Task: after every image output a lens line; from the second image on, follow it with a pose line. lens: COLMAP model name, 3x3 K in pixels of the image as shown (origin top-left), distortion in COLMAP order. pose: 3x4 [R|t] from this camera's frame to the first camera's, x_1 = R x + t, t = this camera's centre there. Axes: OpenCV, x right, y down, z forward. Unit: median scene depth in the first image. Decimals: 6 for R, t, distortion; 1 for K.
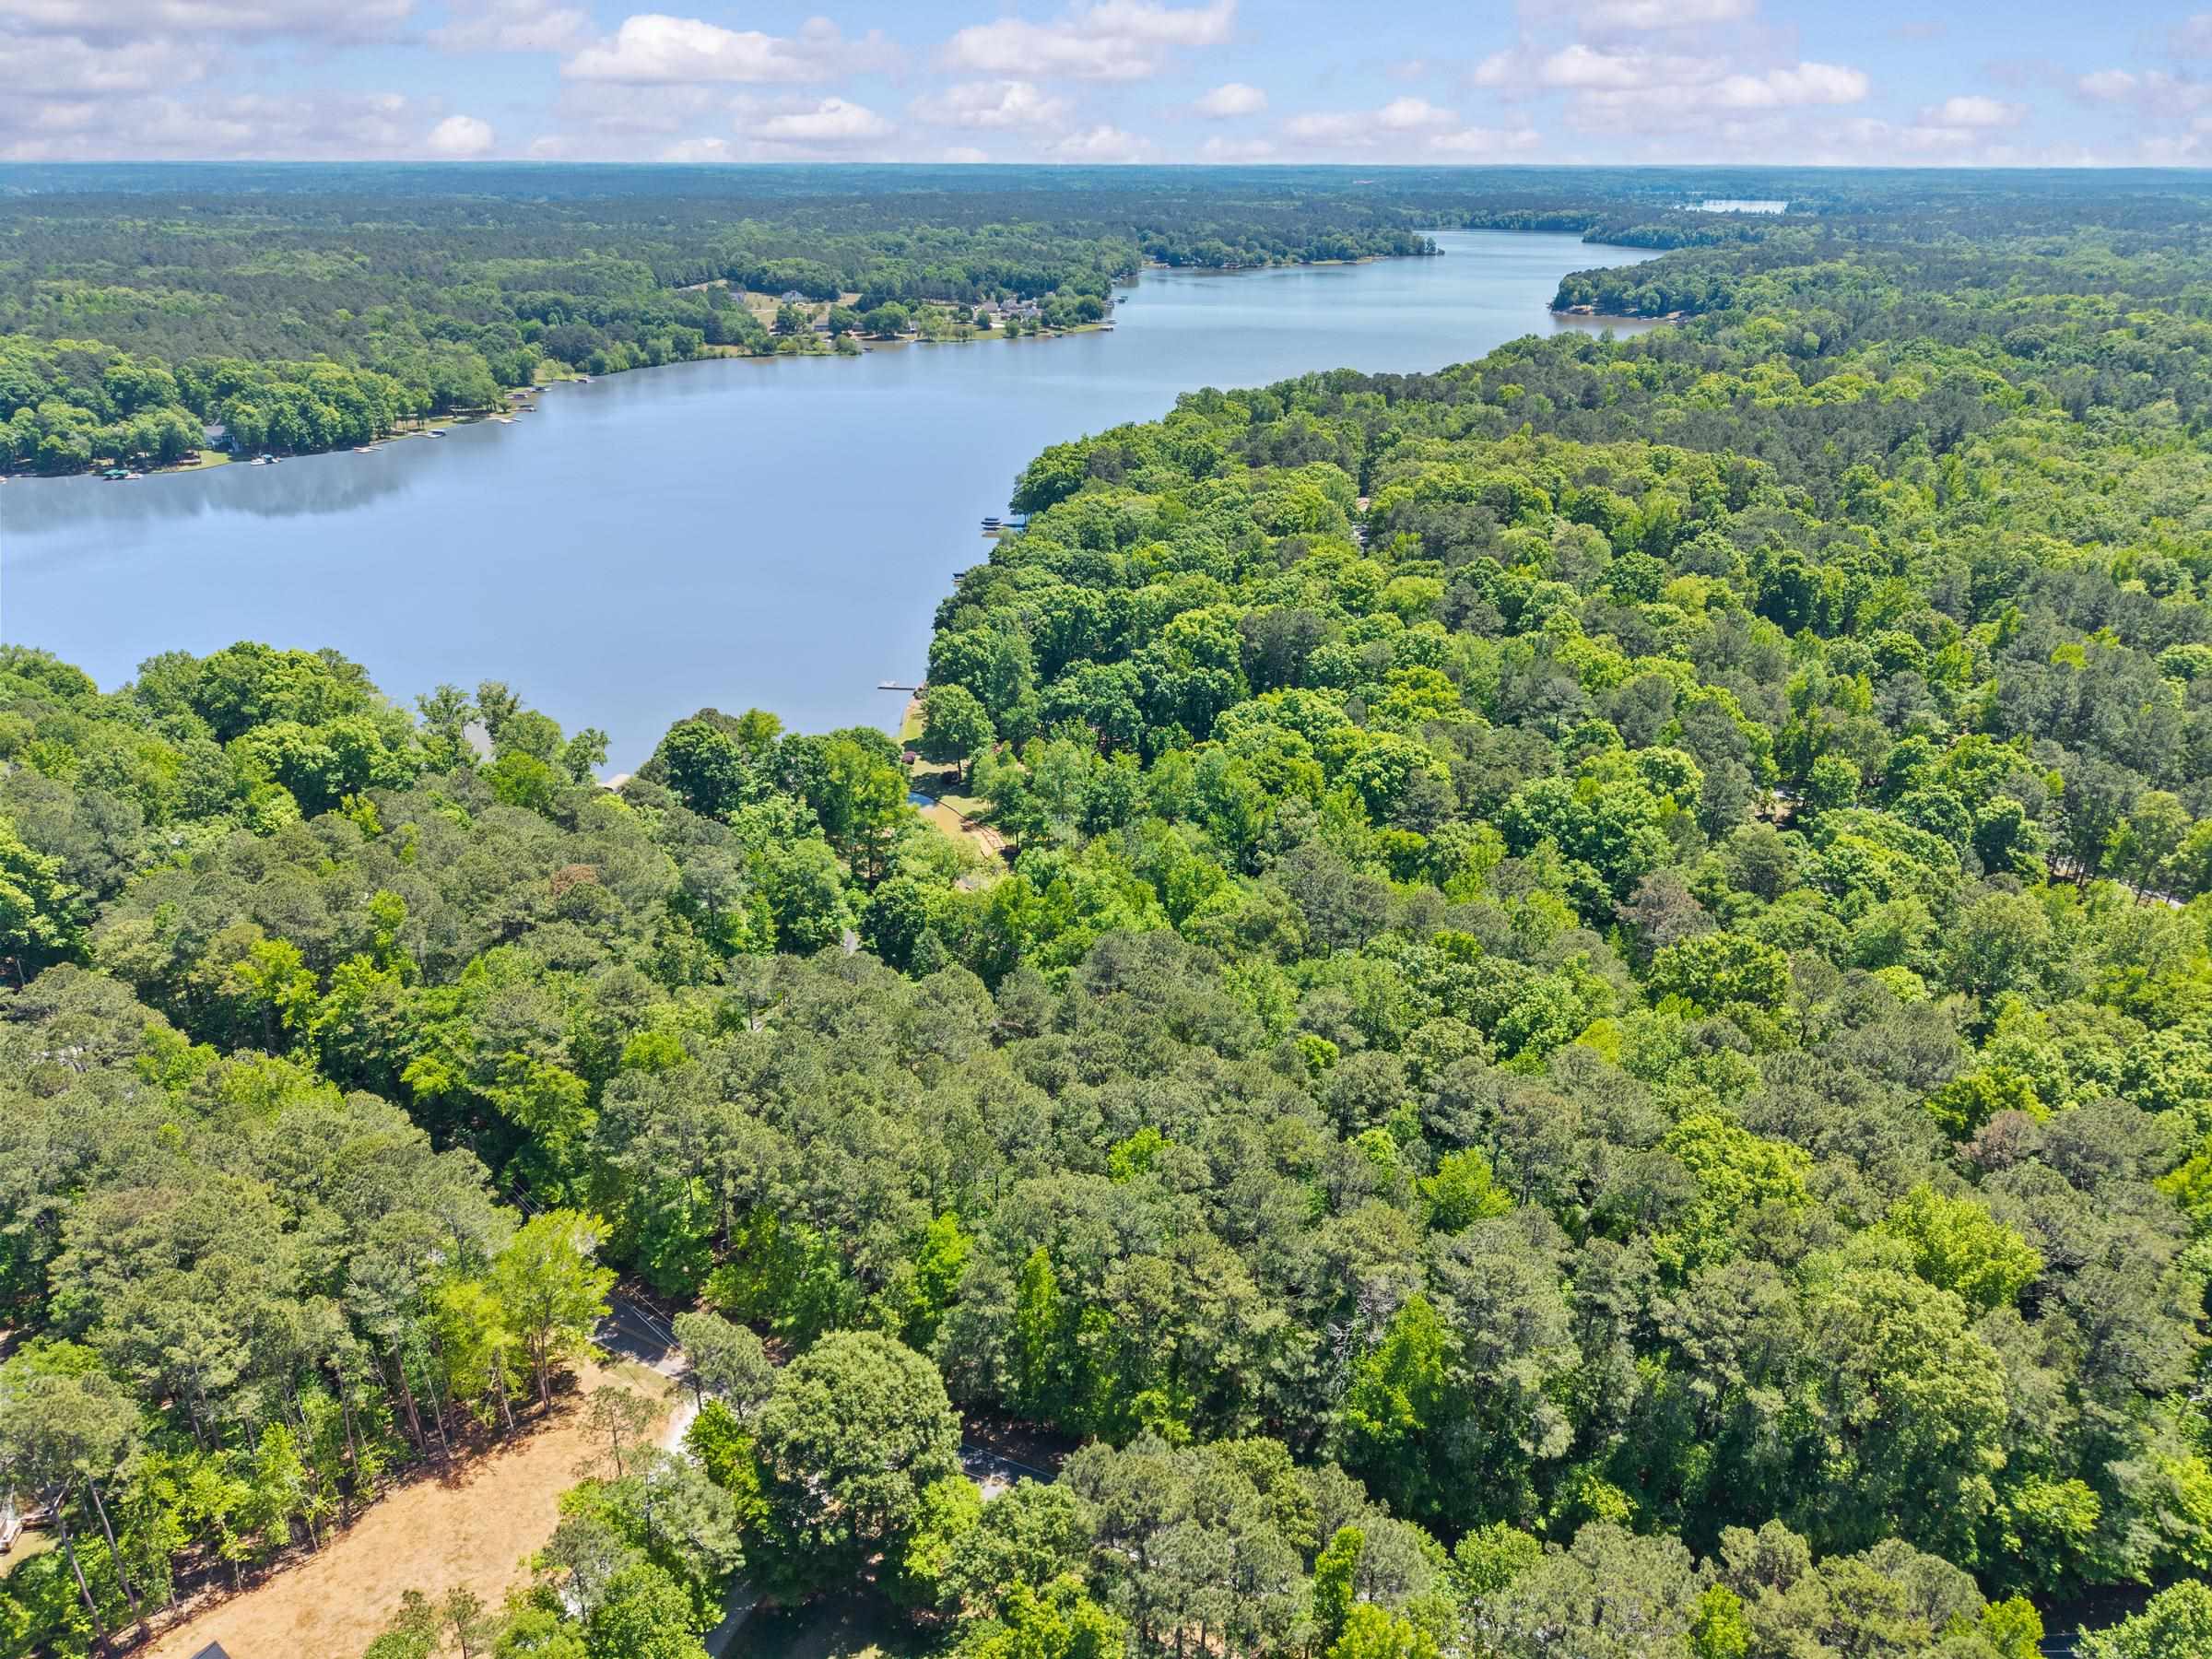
lens RADIAL K [[1480.0, 0, 1104.6], [0, 1480.0, 830.4], [0, 0, 1]] dist [0.015032, -0.009943]
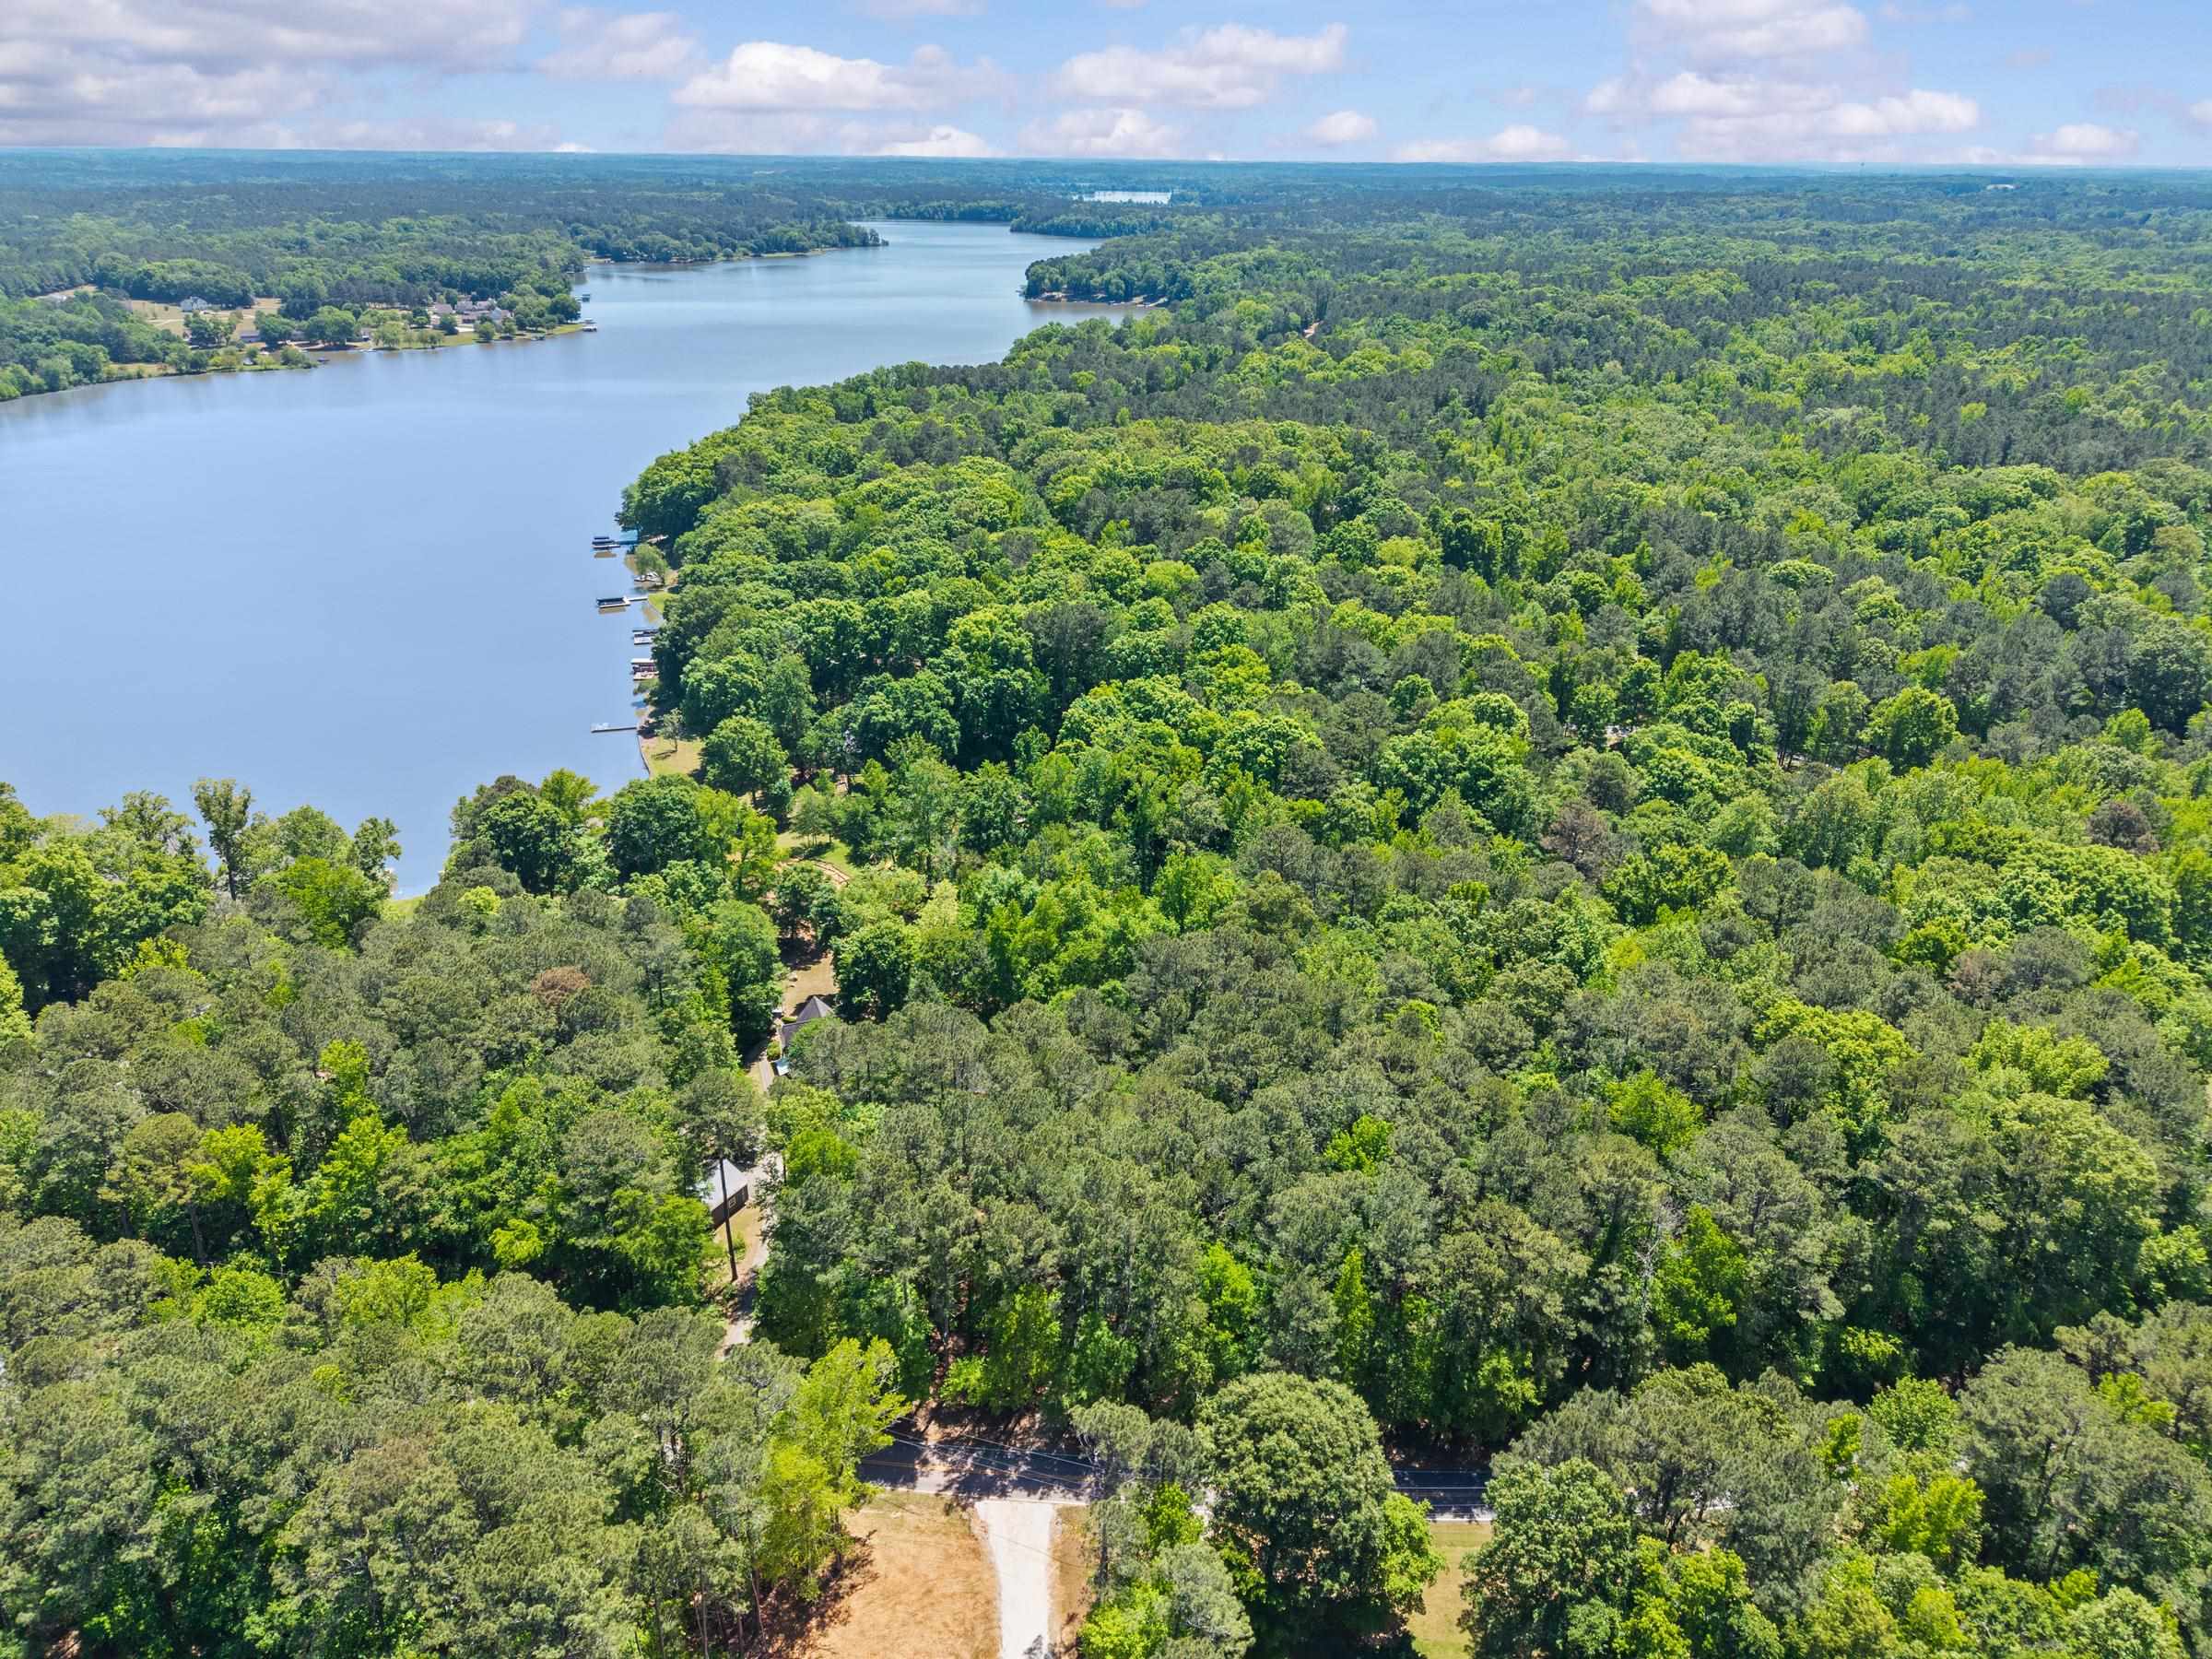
lens RADIAL K [[1480.0, 0, 1104.6], [0, 1480.0, 830.4], [0, 0, 1]] dist [0.015032, -0.009943]
pose [[0.930535, -0.147340, 0.335254, -0.097435], [0.145498, 0.988880, 0.030755, -0.010732], [-0.336058, 0.020160, 0.941626, 0.021193]]
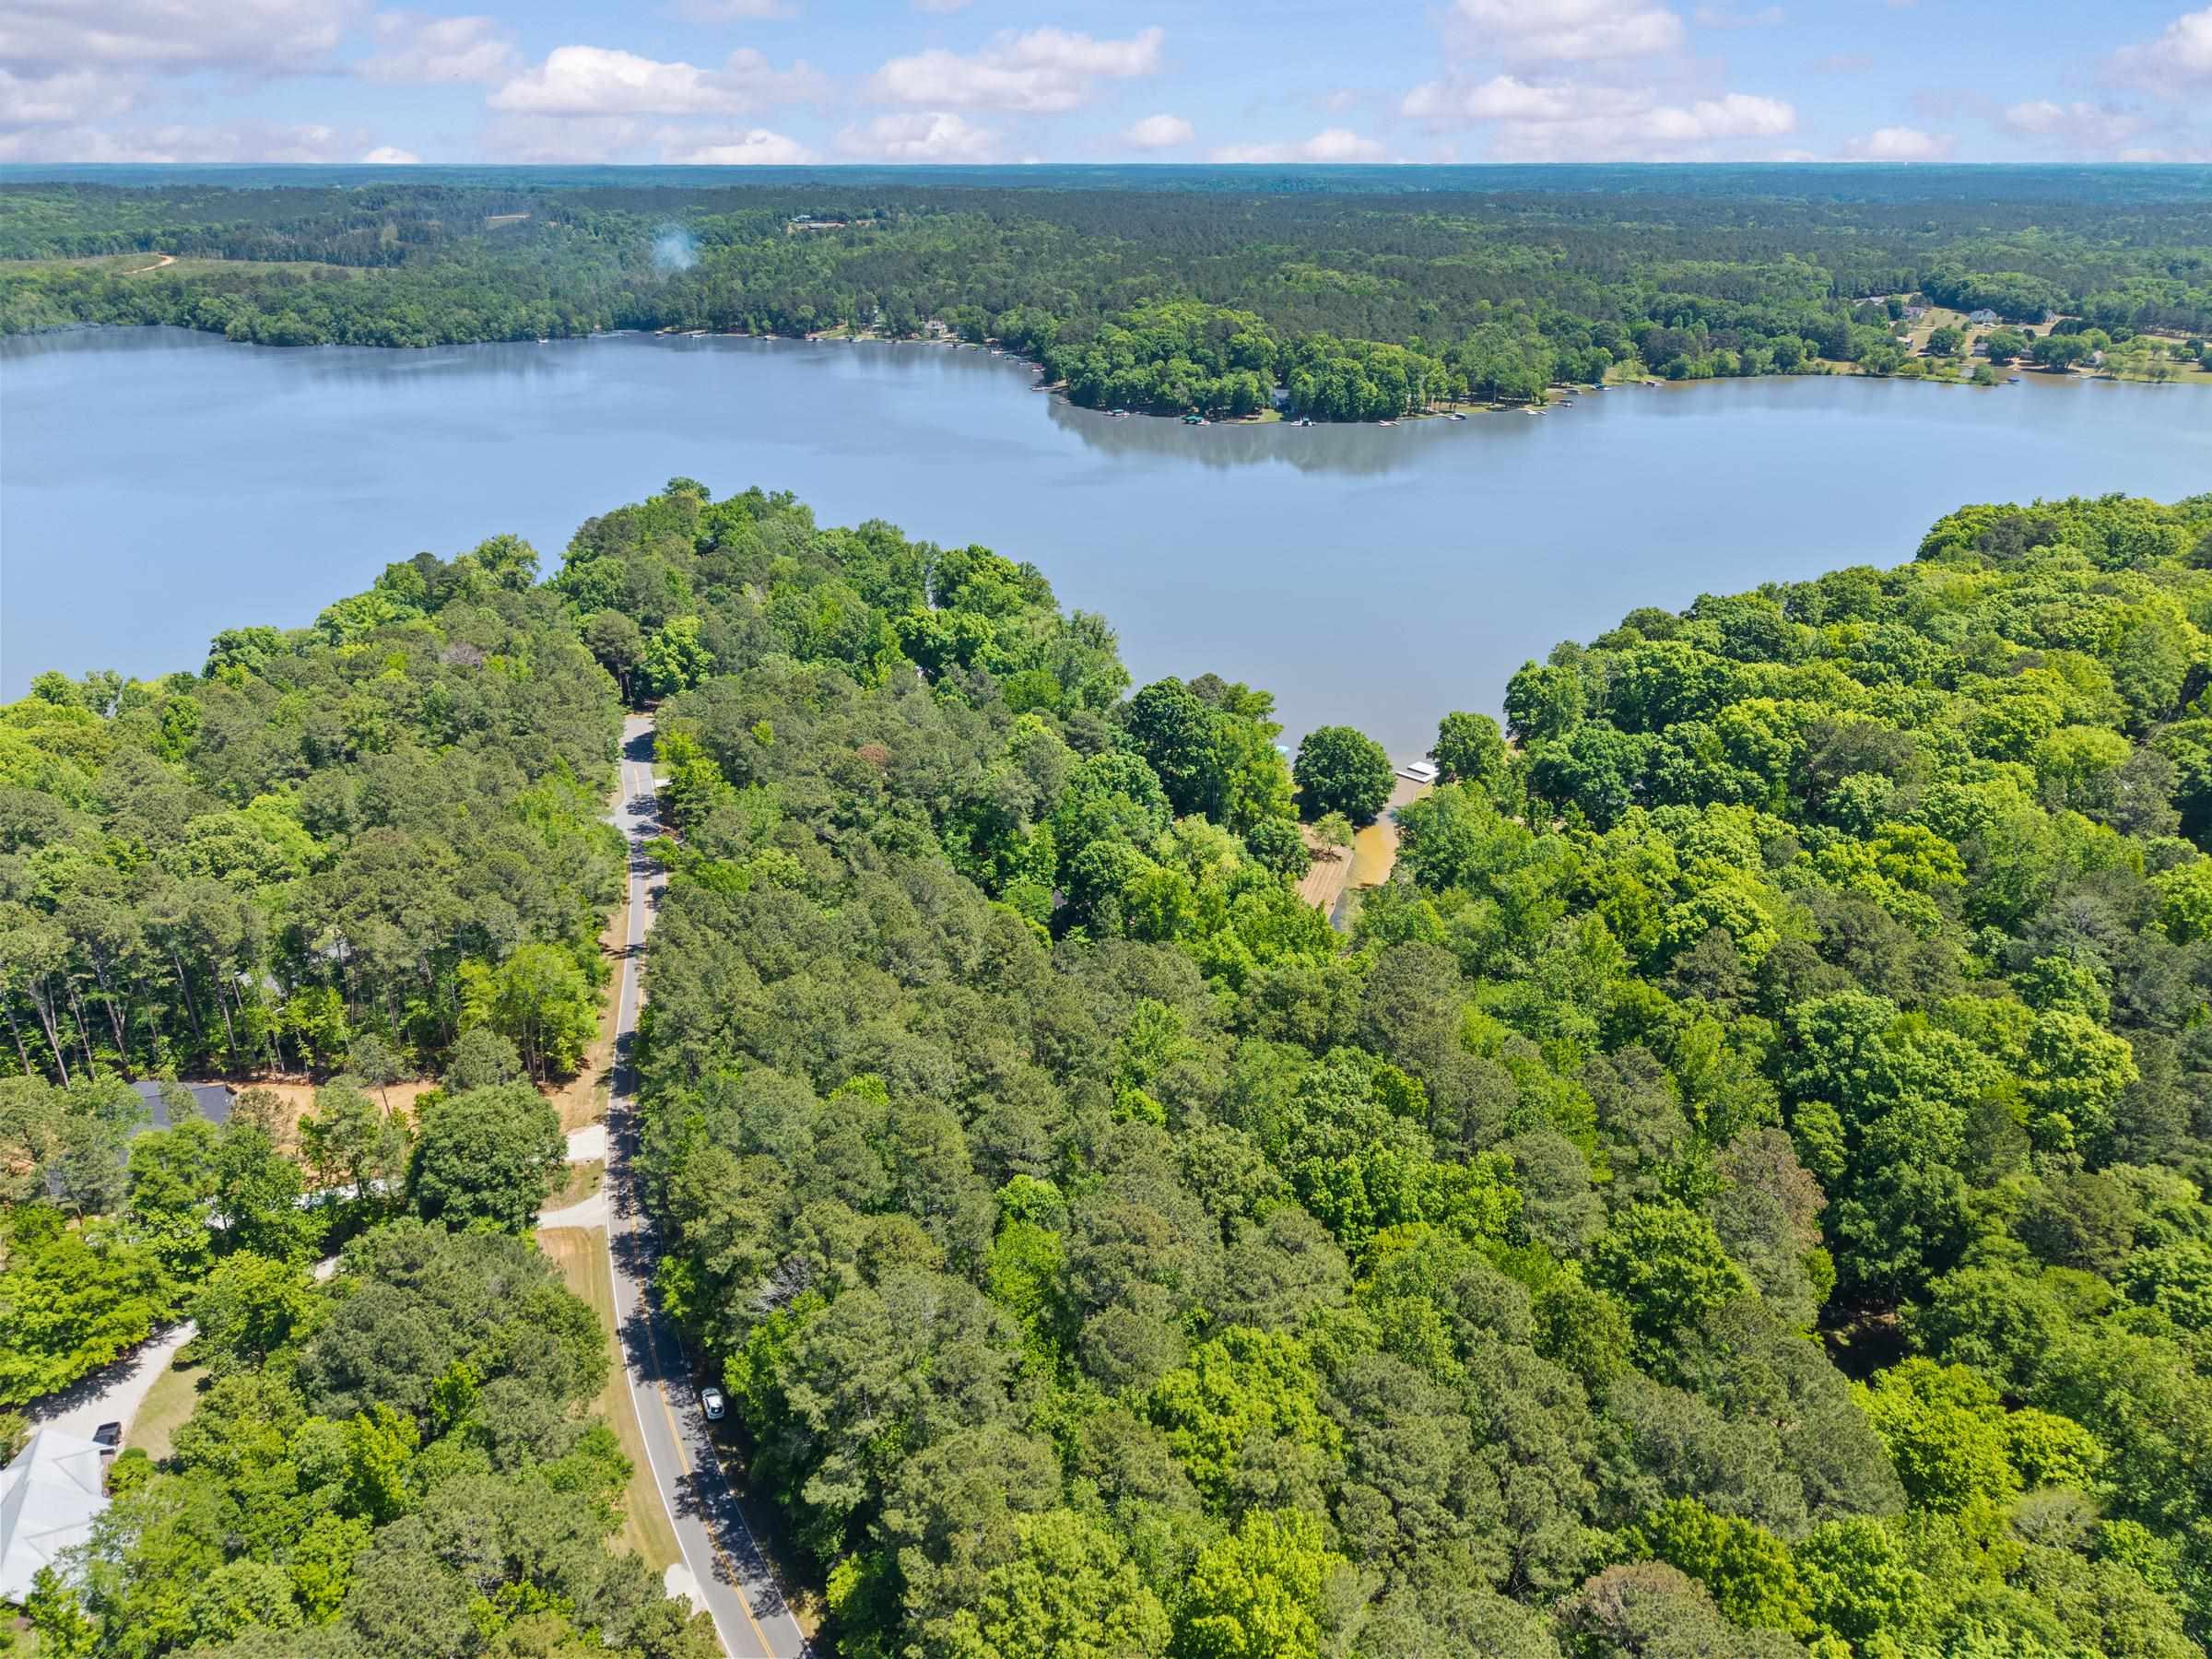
lens RADIAL K [[1478.9, 0, 1102.8], [0, 1478.9, 836.1], [0, 0, 1]] dist [0.020727, -0.023681]
pose [[0.697968, 0.296062, -0.652065, 0.170220], [-0.294224, 0.948694, 0.115807, -0.029034], [0.652896, 0.111023, 0.749267, 0.062921]]
